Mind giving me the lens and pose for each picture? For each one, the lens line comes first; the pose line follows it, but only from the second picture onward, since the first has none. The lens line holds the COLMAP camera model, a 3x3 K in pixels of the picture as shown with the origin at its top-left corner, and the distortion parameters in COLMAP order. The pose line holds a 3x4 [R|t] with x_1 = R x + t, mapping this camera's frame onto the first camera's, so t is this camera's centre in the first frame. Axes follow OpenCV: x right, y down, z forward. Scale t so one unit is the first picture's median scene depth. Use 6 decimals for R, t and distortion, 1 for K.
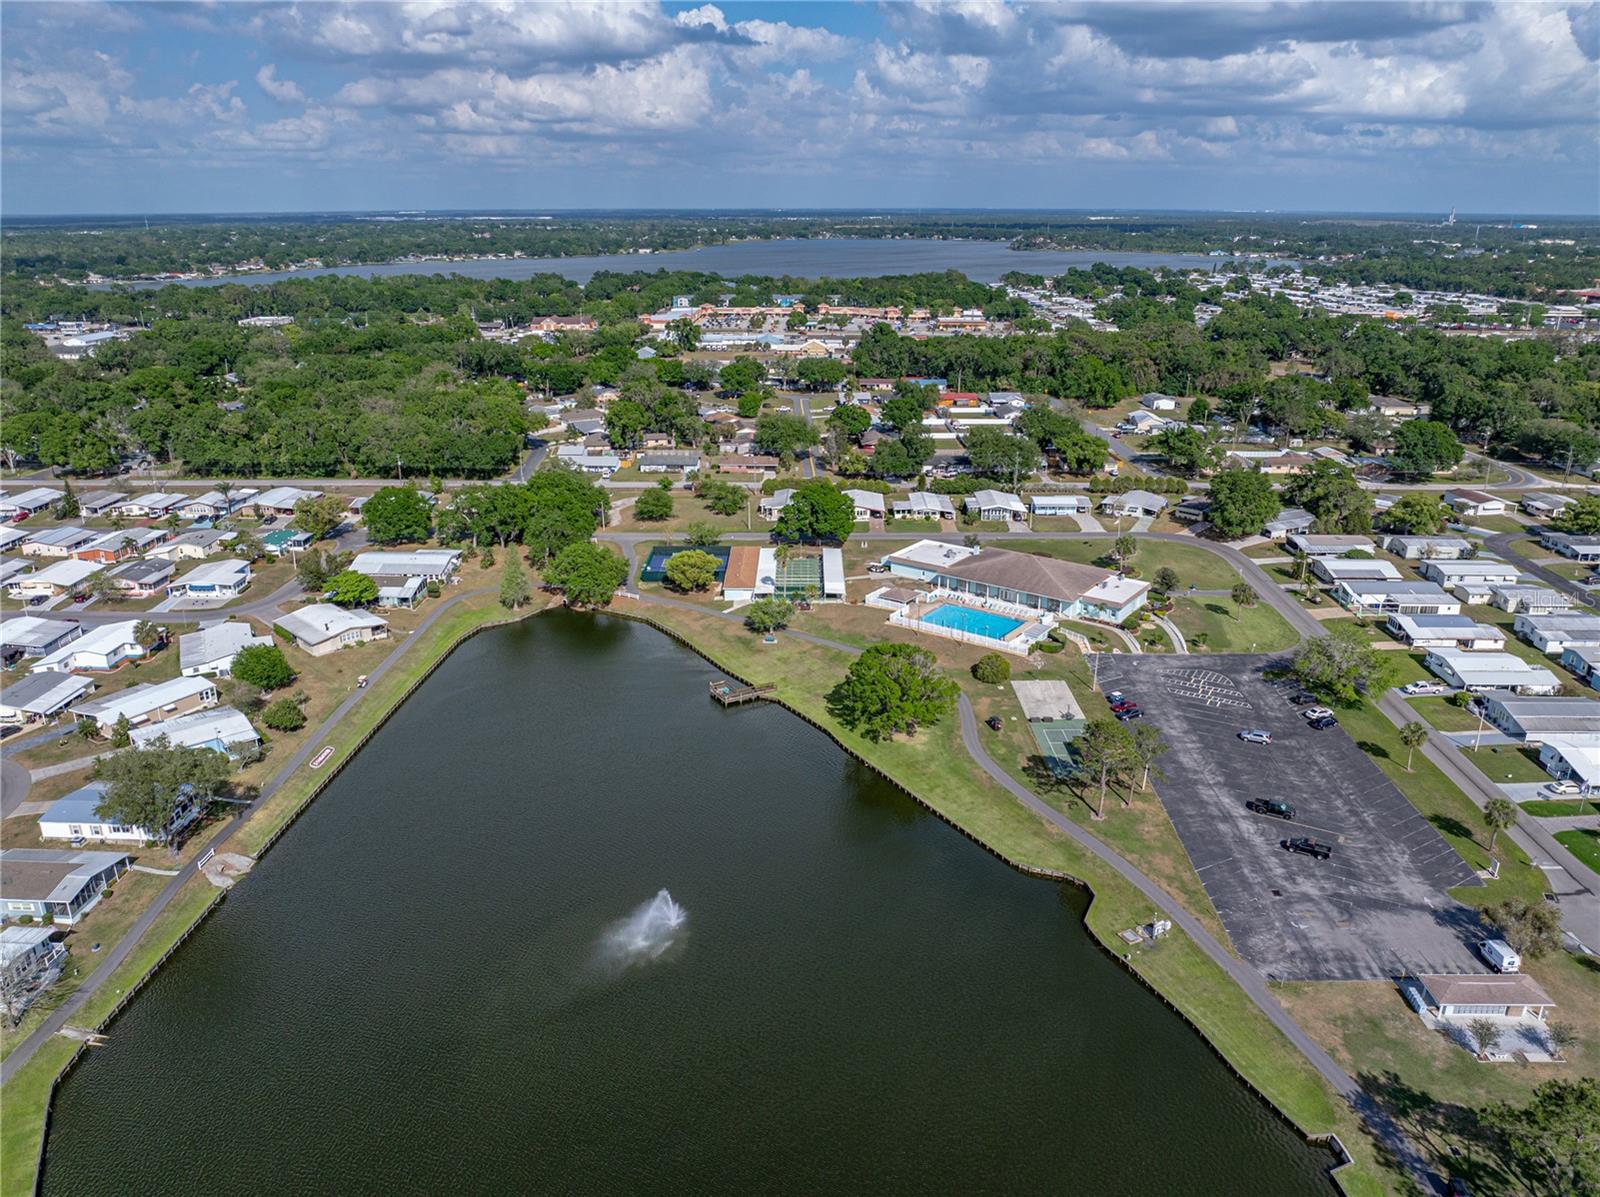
lens RADIAL K [[1163.6, 0, 800.0], [0, 1163.6, 598.5], [0, 0, 1]] dist [-0.029866, -0.006958]
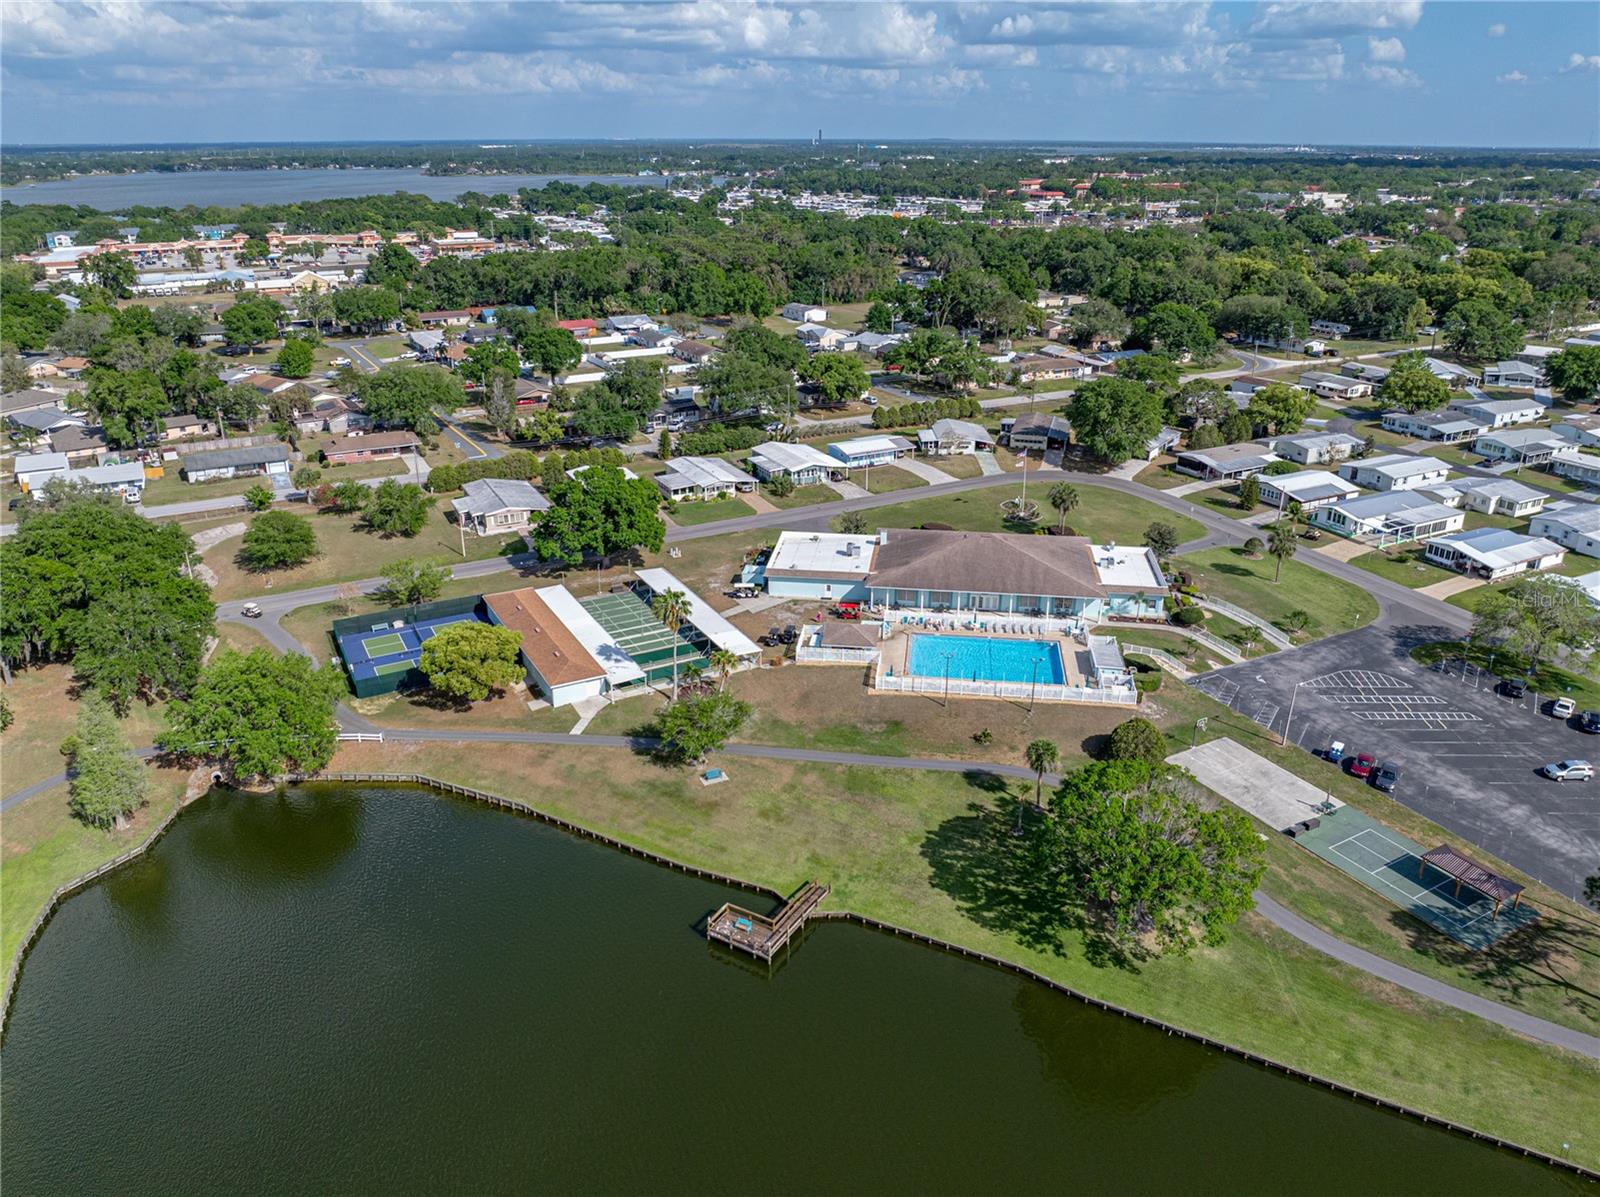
lens RADIAL K [[1163.6, 0, 800.0], [0, 1163.6, 598.5], [0, 0, 1]] dist [-0.029866, -0.006958]
pose [[0.876824, -0.179268, 0.446142, -0.181693], [0.156223, 0.983770, 0.088265, -0.071771], [-0.454724, -0.007696, 0.890599, 0.441087]]
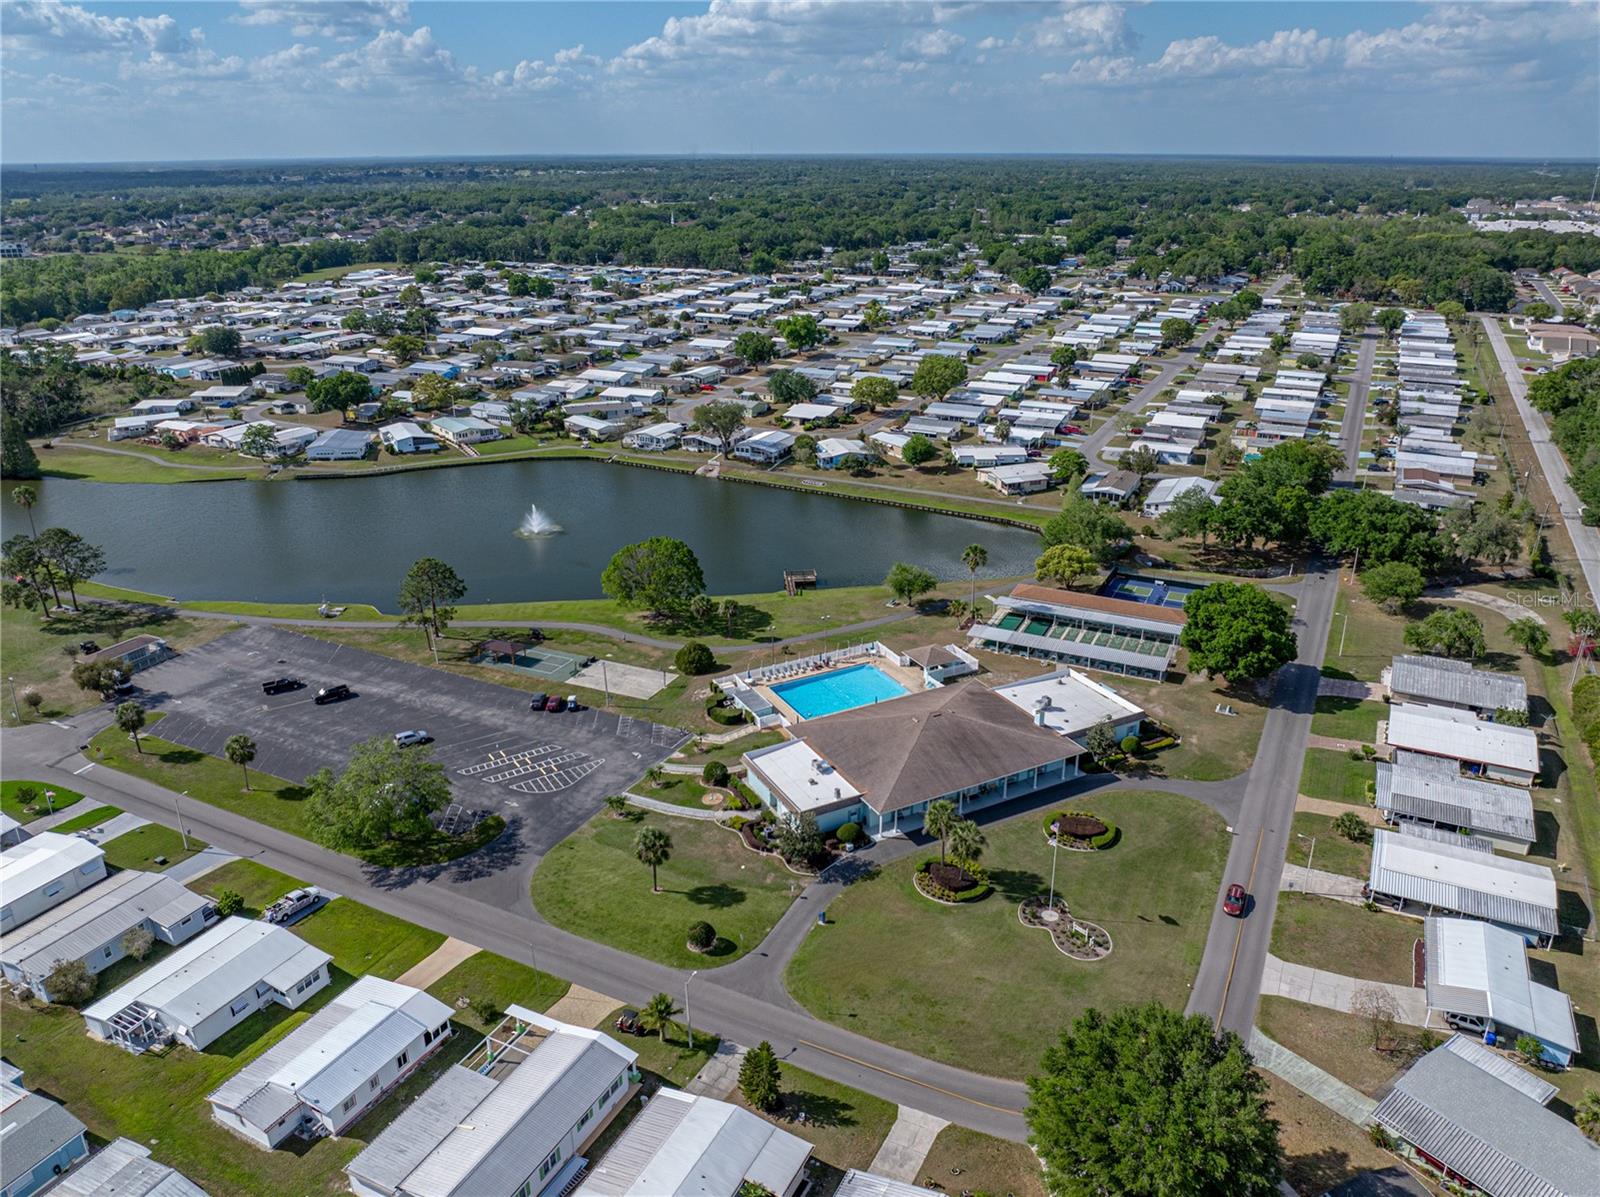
lens RADIAL K [[1163.6, 0, 800.0], [0, 1163.6, 598.5], [0, 0, 1]] dist [-0.029866, -0.006958]
pose [[-0.451983, 0.325885, -0.830368, 0.685082], [-0.284845, 0.829415, 0.480556, -0.345554], [0.845325, 0.453729, -0.282055, 1.031619]]
